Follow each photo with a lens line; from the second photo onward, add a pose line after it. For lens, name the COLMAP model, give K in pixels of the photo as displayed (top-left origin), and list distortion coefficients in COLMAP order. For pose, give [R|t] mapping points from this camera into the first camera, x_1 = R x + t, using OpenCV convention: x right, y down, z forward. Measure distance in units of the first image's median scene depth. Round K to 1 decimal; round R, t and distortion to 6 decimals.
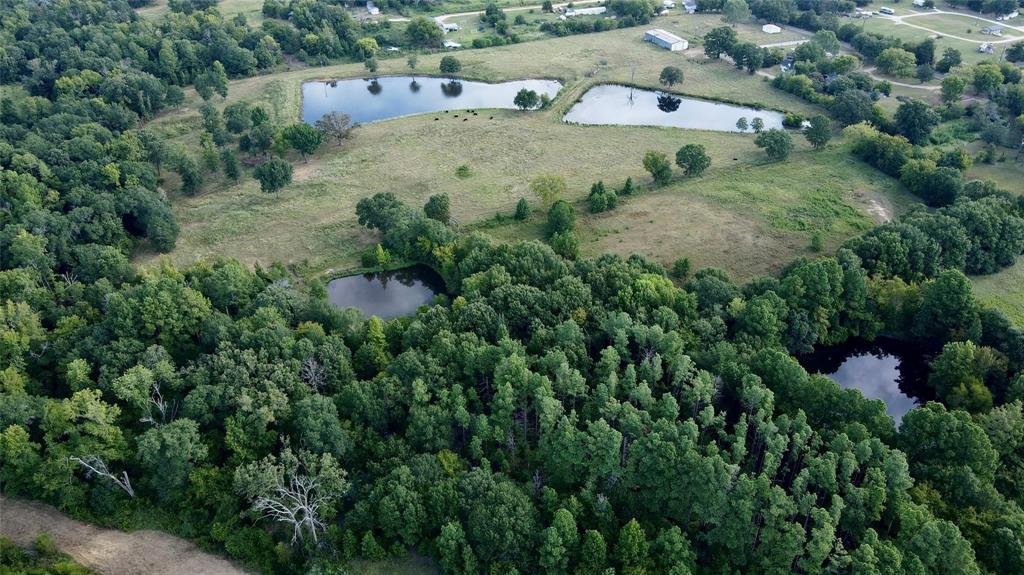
lens RADIAL K [[757.9, 0, 512.0], [0, 757.9, 287.5], [0, 0, 1]] dist [0.002644, 0.038870]
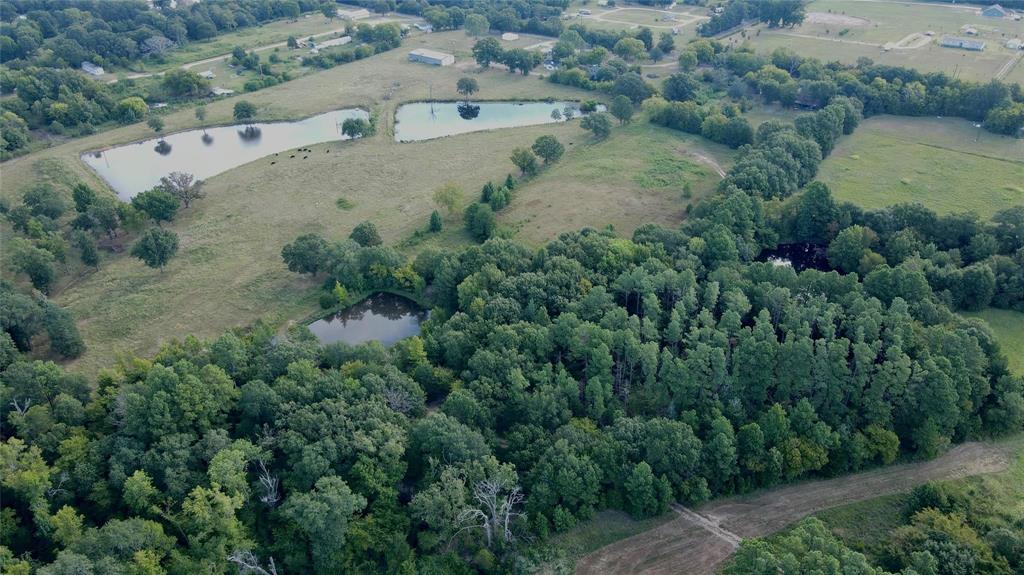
lens RADIAL K [[765.2, 0, 512.0], [0, 765.2, 287.5], [0, 0, 1]] dist [-0.009542, 0.034775]
pose [[0.880904, -0.251280, 0.401082, -0.246755], [0.267420, 0.963443, 0.016261, -0.003651], [-0.390506, 0.092933, 0.915898, 0.006164]]
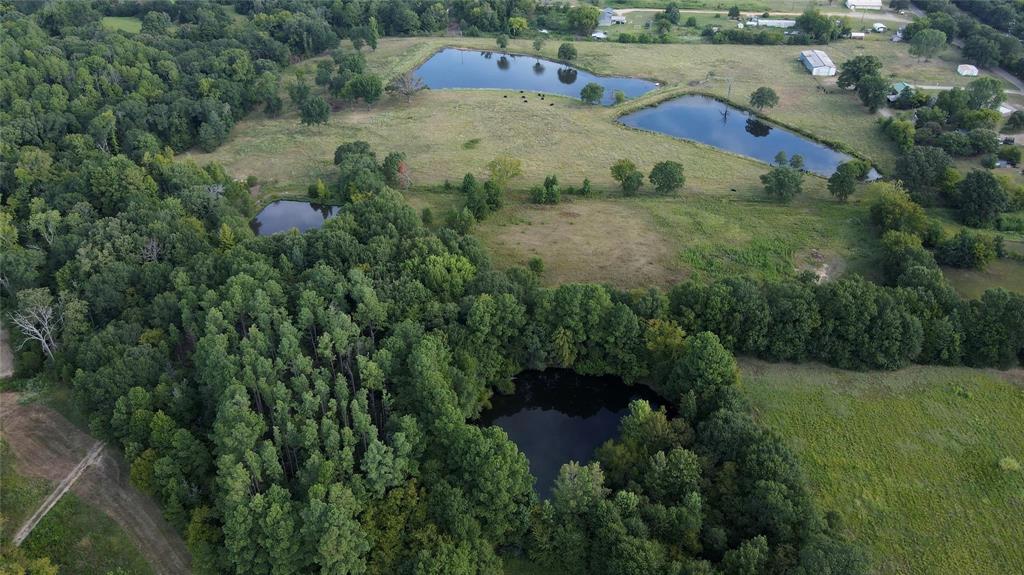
lens RADIAL K [[757.9, 0, 512.0], [0, 757.9, 287.5], [0, 0, 1]] dist [0.002644, 0.038870]
pose [[0.870958, 0.275495, -0.406860, 0.388969], [-0.273363, 0.959734, 0.064678, -0.035945], [0.408296, 0.054889, 0.911198, 0.054760]]
